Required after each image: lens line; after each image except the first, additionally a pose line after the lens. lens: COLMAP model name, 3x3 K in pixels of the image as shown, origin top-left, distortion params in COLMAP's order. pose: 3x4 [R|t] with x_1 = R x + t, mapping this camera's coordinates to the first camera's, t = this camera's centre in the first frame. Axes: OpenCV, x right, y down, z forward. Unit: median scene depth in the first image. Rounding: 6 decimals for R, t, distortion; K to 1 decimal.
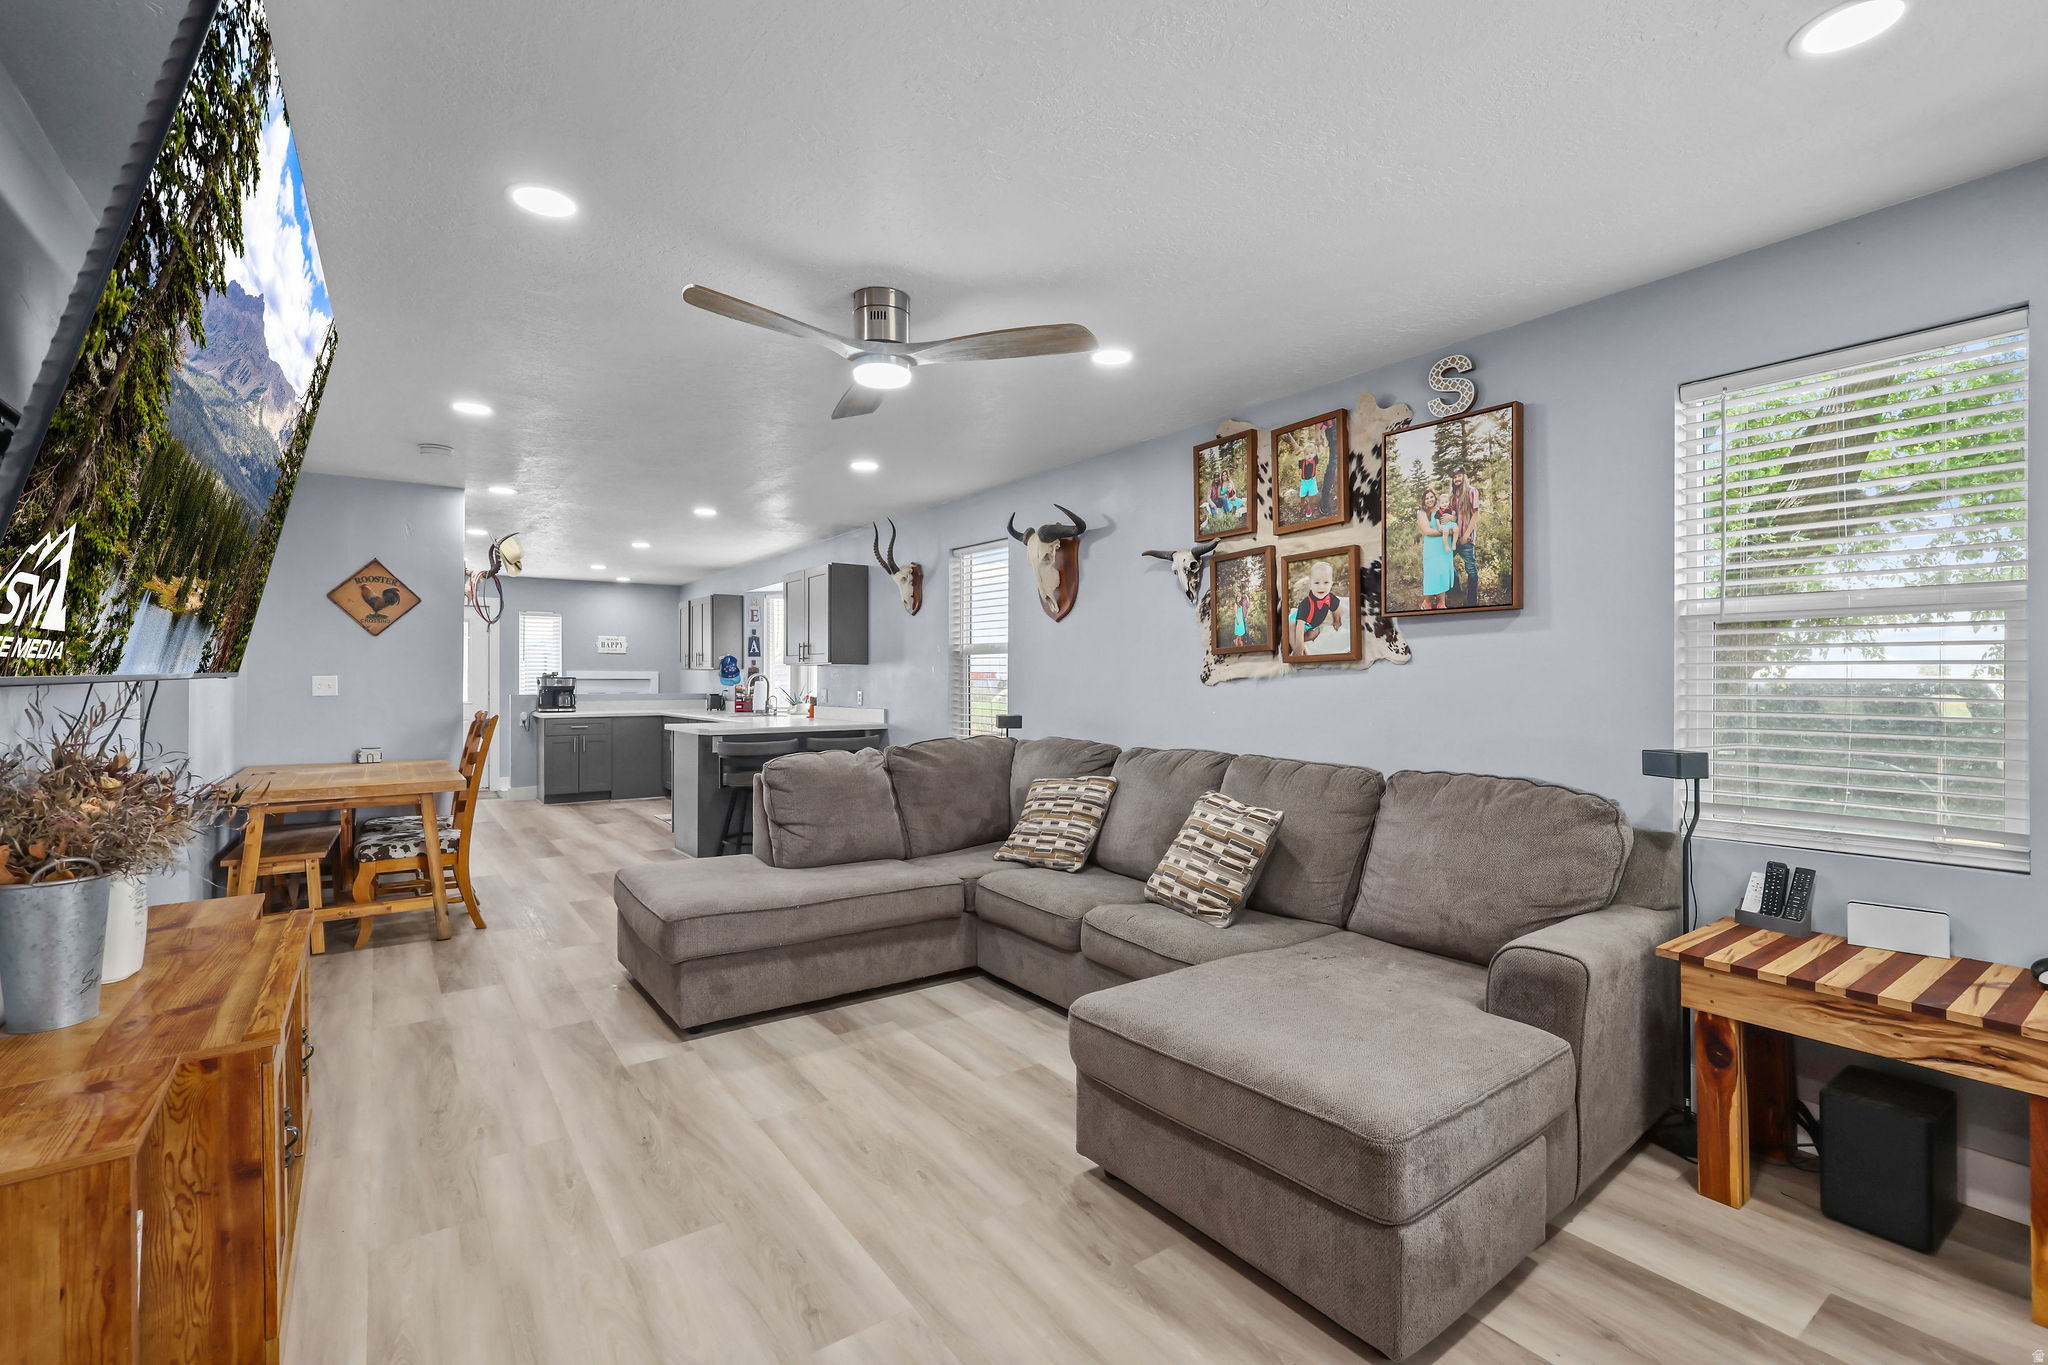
lens RADIAL K [[894.7, 0, 1018.8], [0, 894.7, 681.2], [0, 0, 1]] dist [-0.000465, -0.000012]
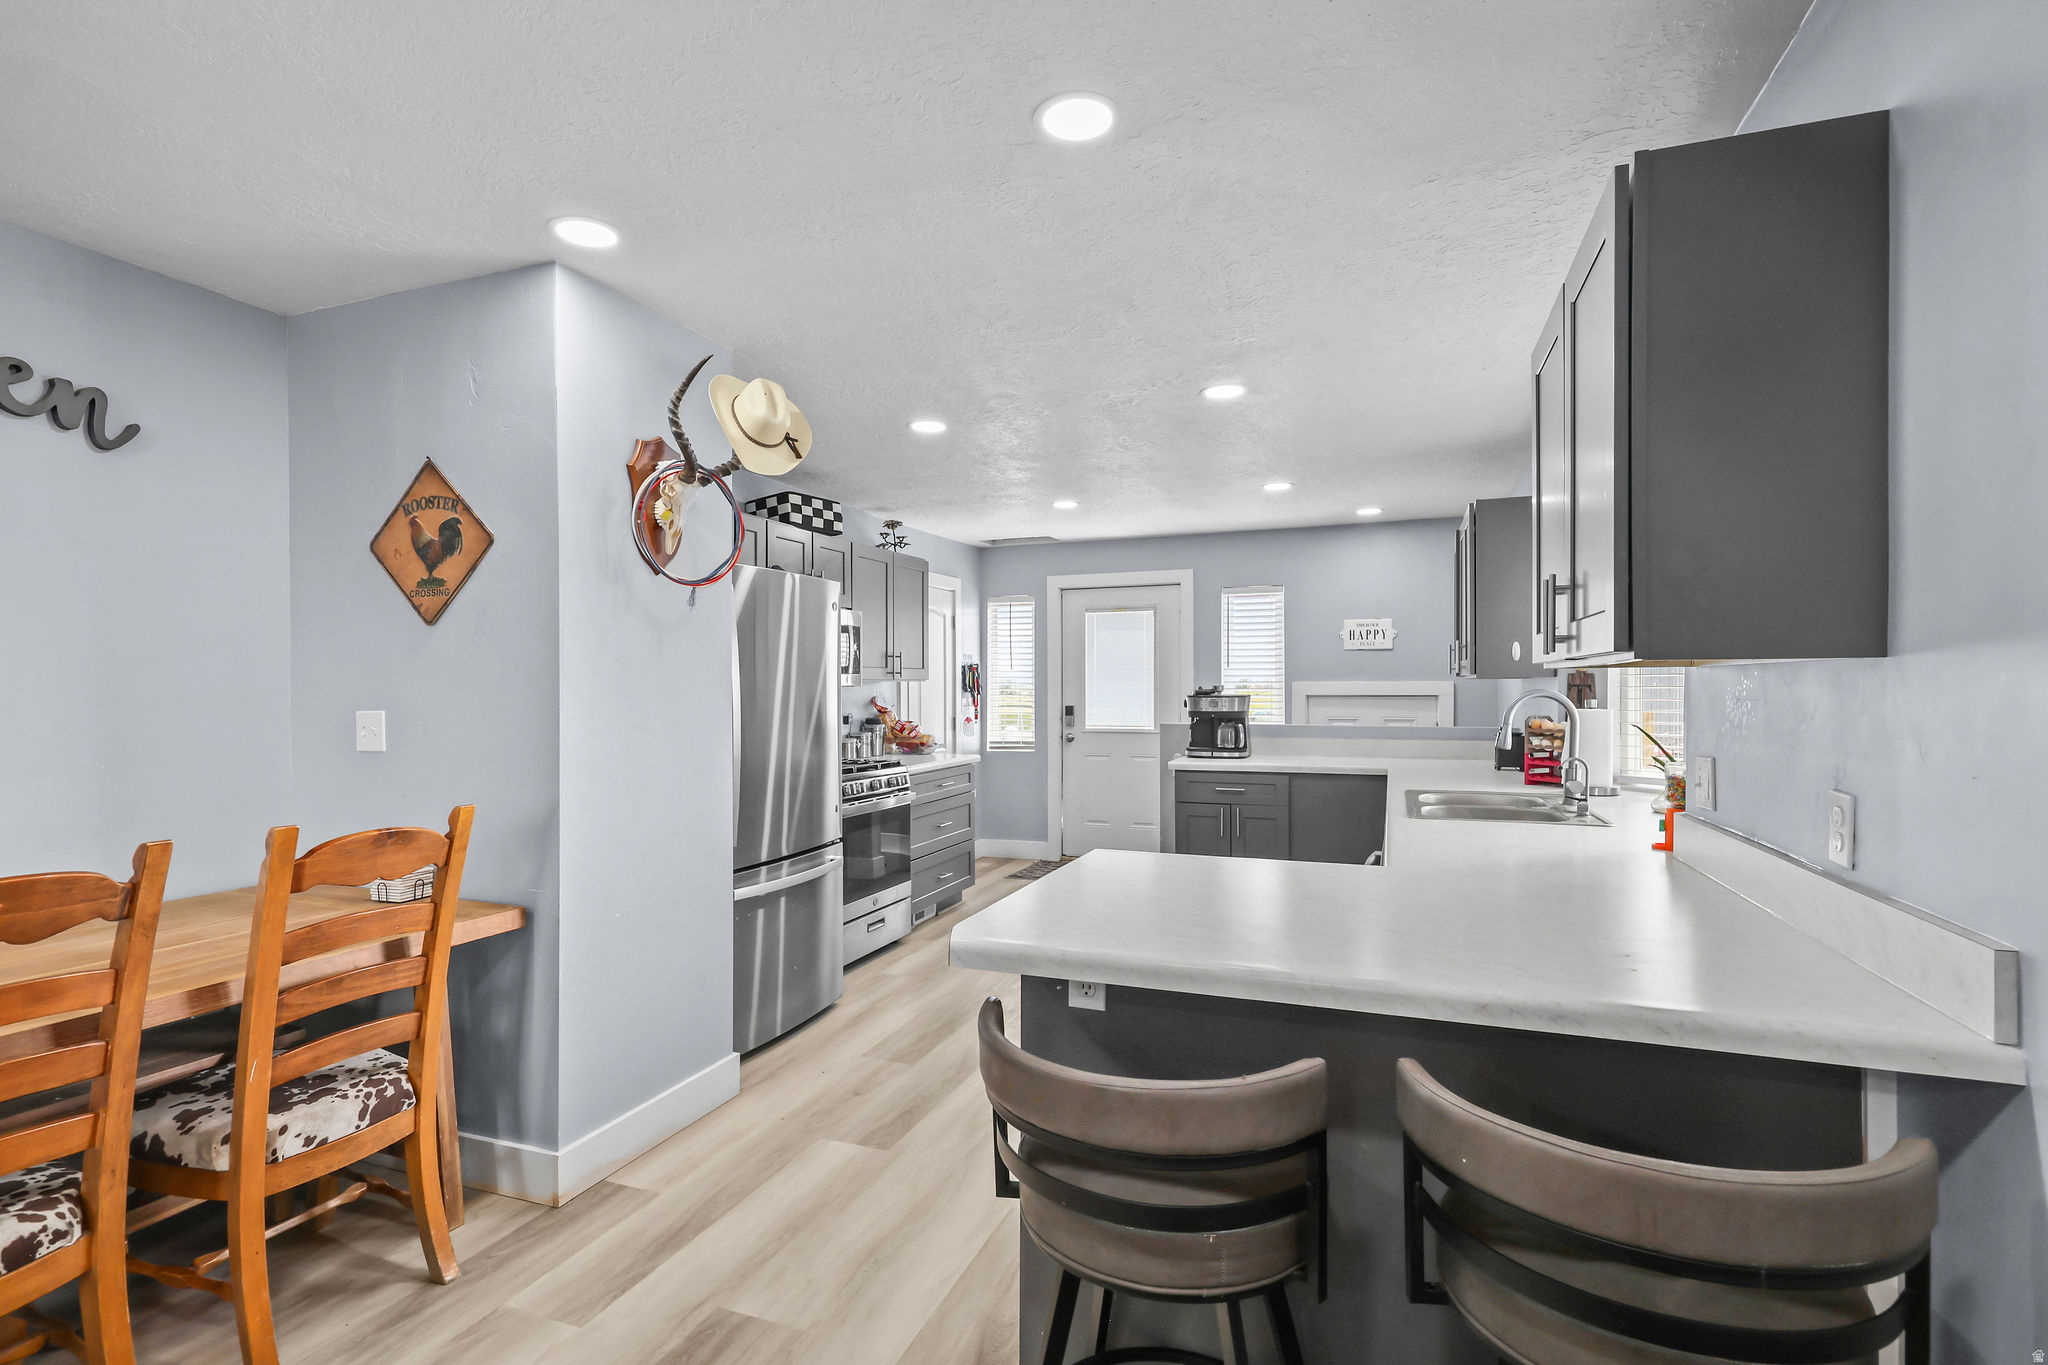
lens RADIAL K [[978.3, 0, 1010.9], [0, 978.3, 683.8], [0, 0, 1]] dist [0.005247, 0.000274]
pose [[0.541225, -0.008096, -0.840839, -0.127874], [0.005423, 0.999966, -0.006138, -0.015038], [0.840860, -0.001238, 0.541251, 0.977131]]
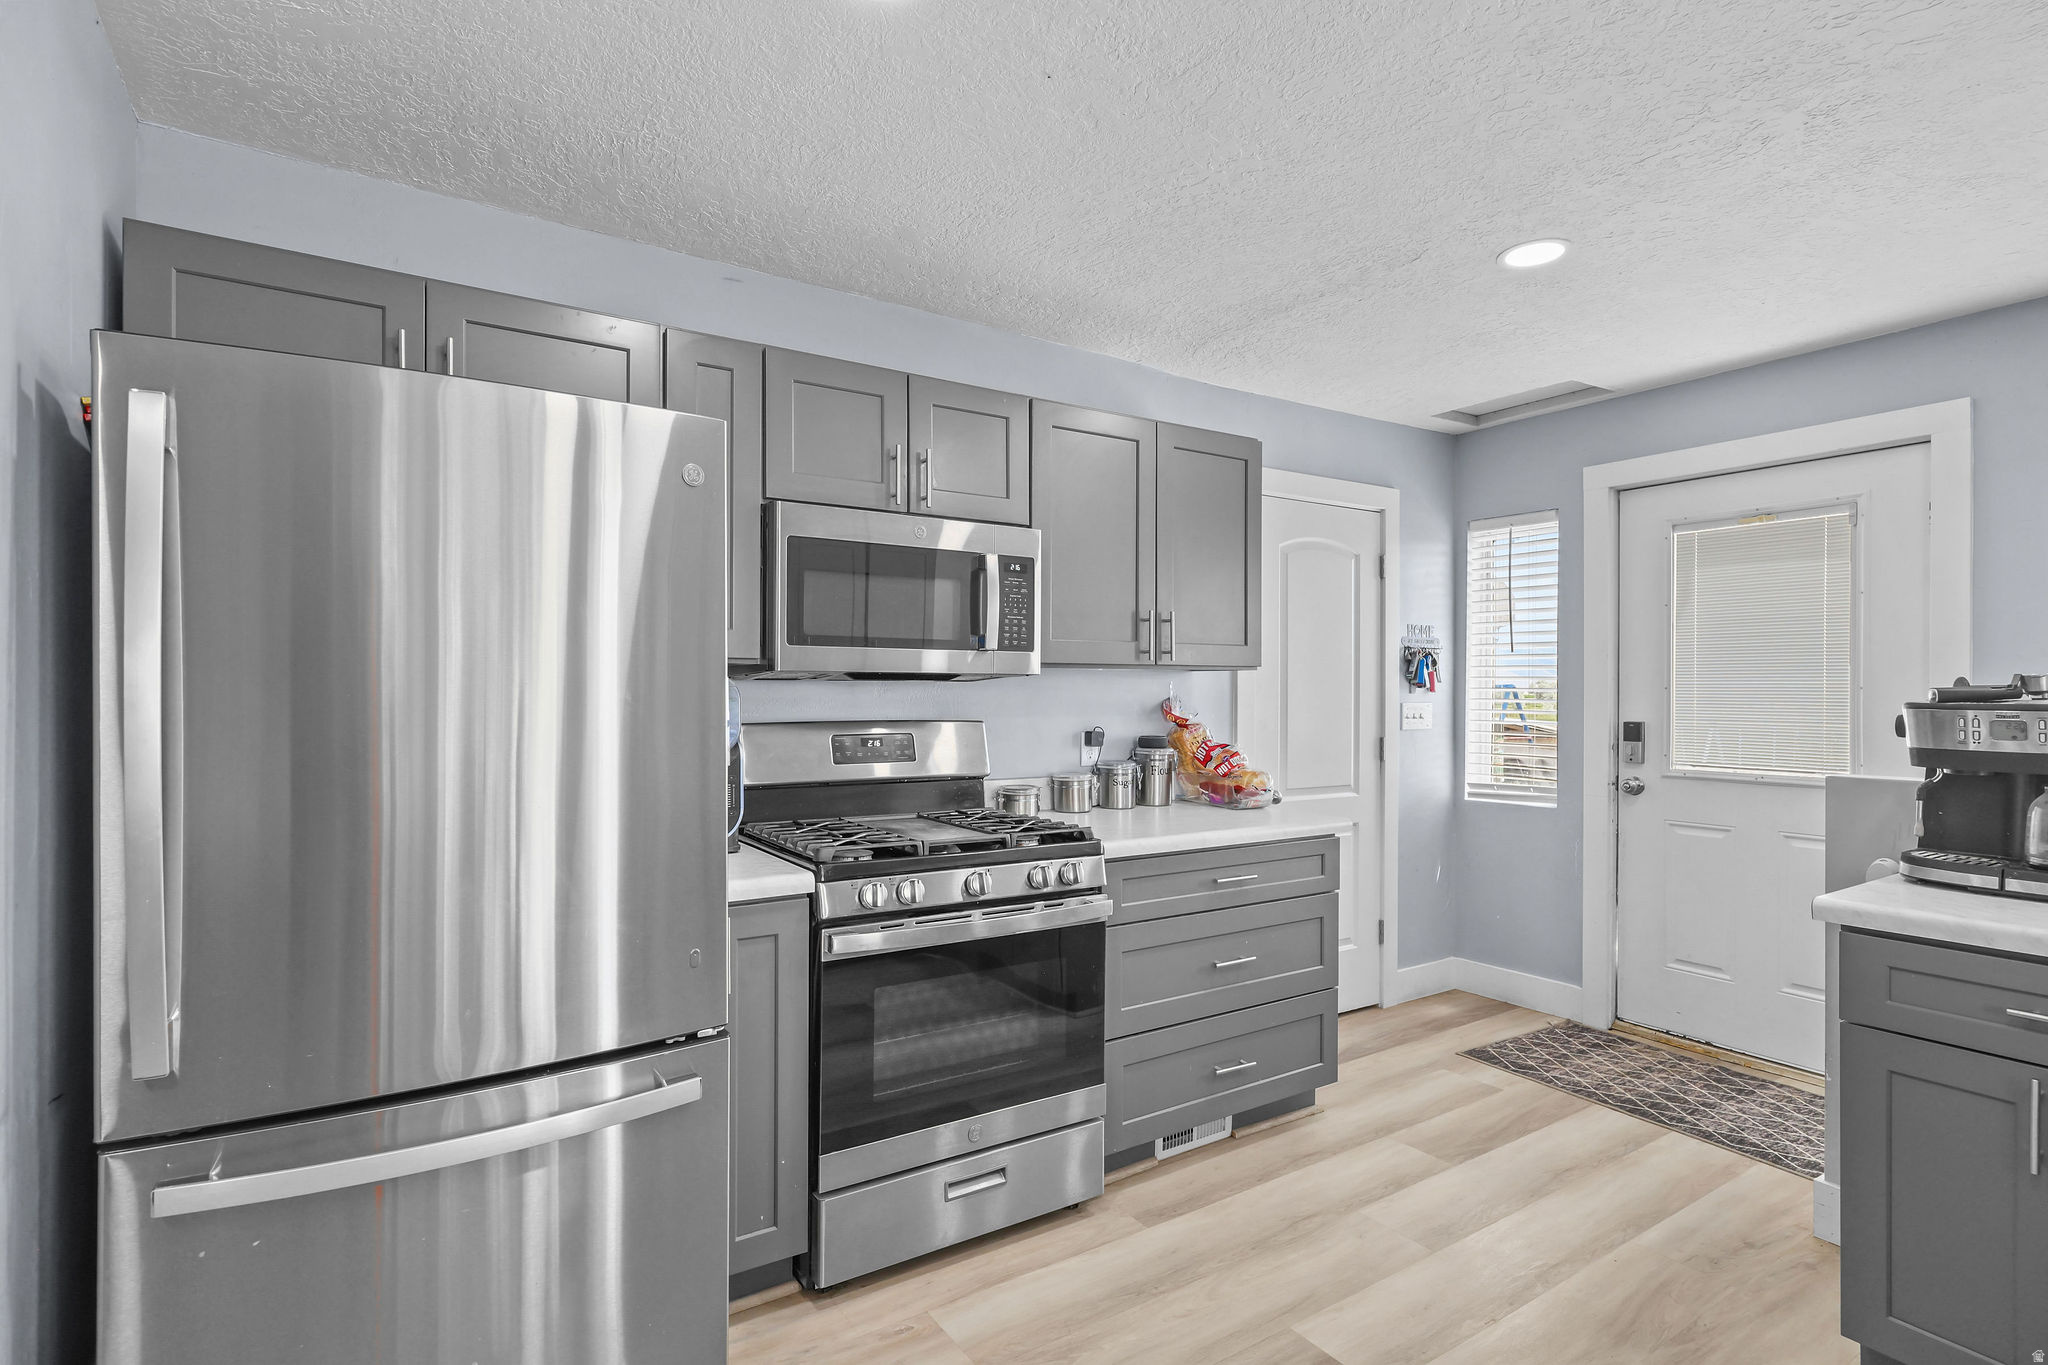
lens RADIAL K [[978.3, 0, 1027.8], [0, 978.3, 687.4], [0, 0, 1]] dist [0.005247, 0.000274]
pose [[-0.051019, -0.007521, -0.998669, -0.527243], [-0.002850, 0.999969, -0.007385, -0.009983], [0.998694, 0.002470, -0.051039, 1.397484]]
